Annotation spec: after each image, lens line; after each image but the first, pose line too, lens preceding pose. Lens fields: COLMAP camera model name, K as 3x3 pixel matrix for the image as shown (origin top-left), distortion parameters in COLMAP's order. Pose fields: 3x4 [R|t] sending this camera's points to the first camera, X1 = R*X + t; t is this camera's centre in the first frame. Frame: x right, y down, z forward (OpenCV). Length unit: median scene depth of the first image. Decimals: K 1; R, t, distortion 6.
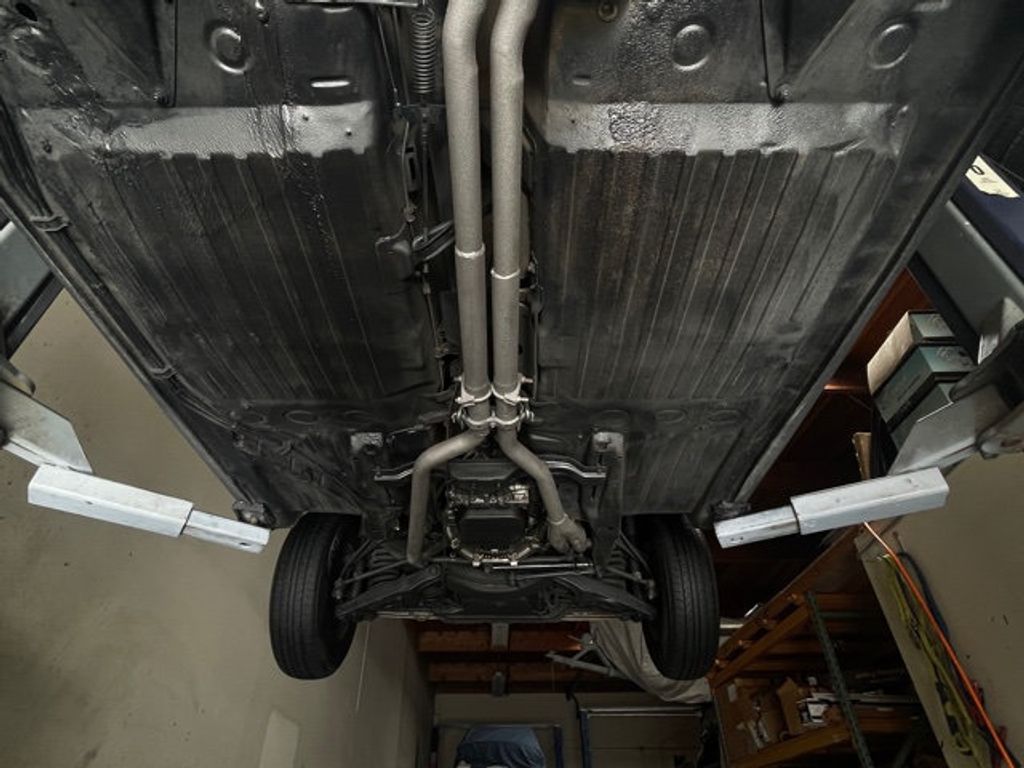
lens RADIAL K [[583.5, 0, 506.4], [0, 583.5, 381.6], [0, 0, 1]] dist [0.000576, -0.012938]
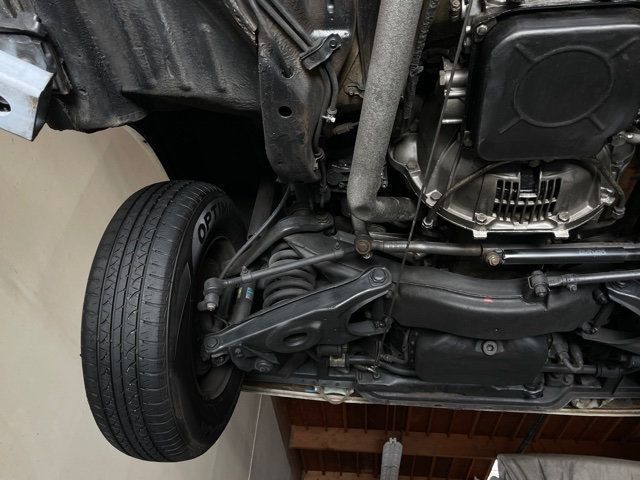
lens RADIAL K [[540.0, 0, 320.0], [0, 540.0, 240.0], [0, 0, 1]] dist [0.109562, -0.173596]
pose [[0.993759, 0.011087, -0.110996, -0.129445], [-0.012403, 0.999861, -0.011169, 0.309760], [0.110857, 0.012476, 0.993758, 0.500980]]
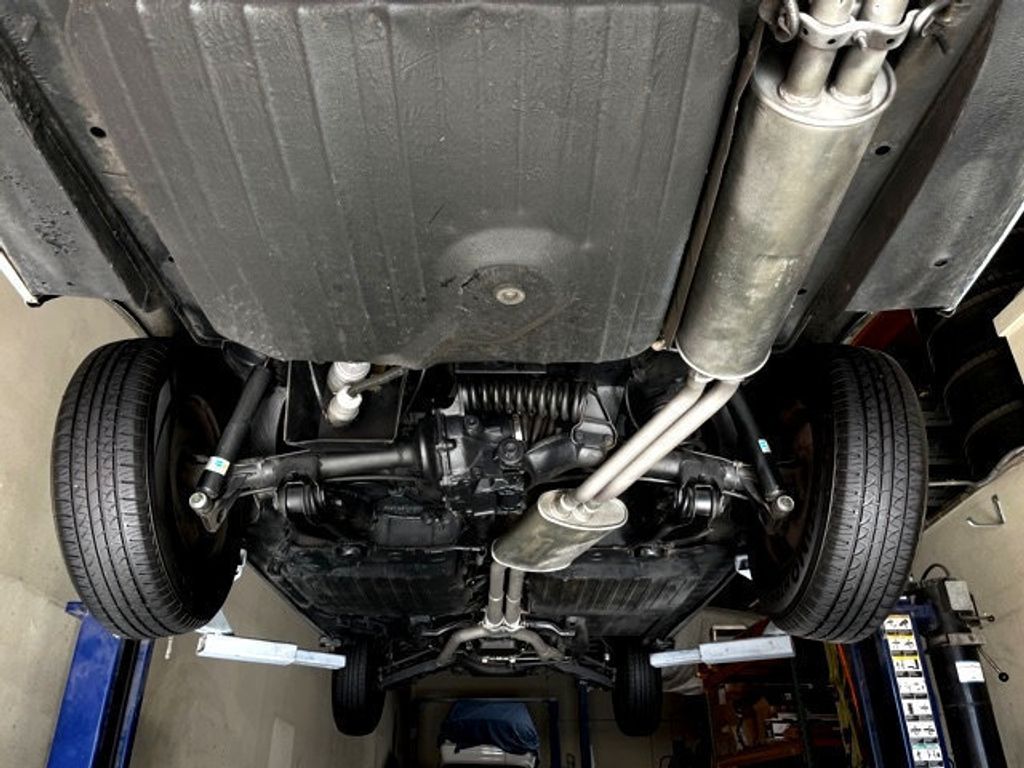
lens RADIAL K [[805.0, 0, 512.0], [0, 805.0, 384.0], [0, 0, 1]] dist [0.085432, -0.136934]
pose [[0.999719, 0.010685, 0.021169, -0.033611], [-0.014483, 0.982003, 0.188311, -0.646476], [-0.018776, -0.188565, 0.981881, -0.702062]]
